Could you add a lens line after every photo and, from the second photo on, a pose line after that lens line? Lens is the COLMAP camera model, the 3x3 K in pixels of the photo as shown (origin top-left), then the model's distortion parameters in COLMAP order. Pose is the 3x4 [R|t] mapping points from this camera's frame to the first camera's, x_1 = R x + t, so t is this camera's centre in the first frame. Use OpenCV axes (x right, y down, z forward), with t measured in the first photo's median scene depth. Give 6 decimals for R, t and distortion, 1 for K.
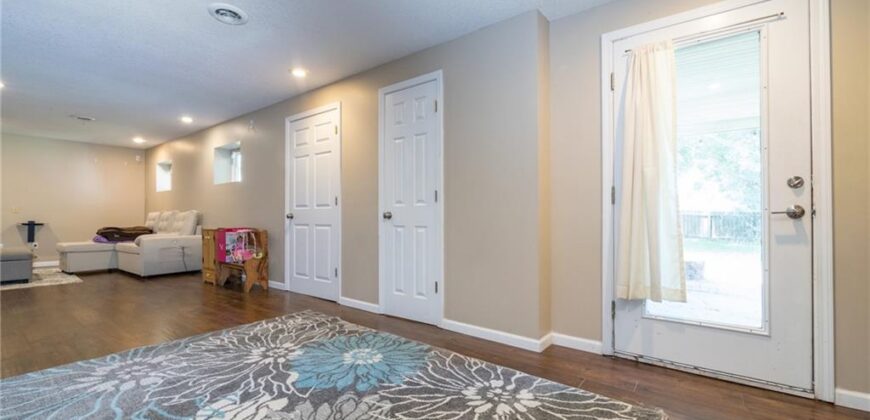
lens RADIAL K [[359.8, 0, 434.2], [0, 359.8, 212.4], [0, 0, 1]] dist [-0.007217, 0.001040]
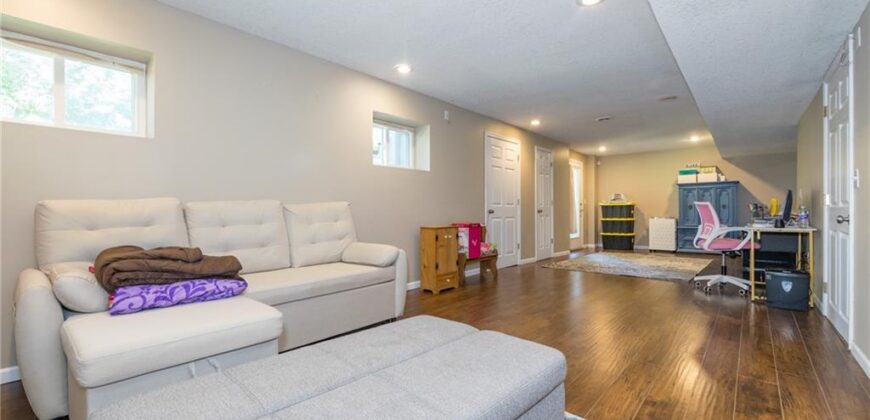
lens RADIAL K [[359.8, 0, 434.1], [0, 359.8, 212.8], [0, 0, 1]] dist [-0.007217, 0.001040]
pose [[0.062802, 0.007194, 0.998000, -1.833918], [-0.000911, 0.999974, -0.007151, 0.028275], [-0.998026, -0.000460, 0.062807, 1.225633]]
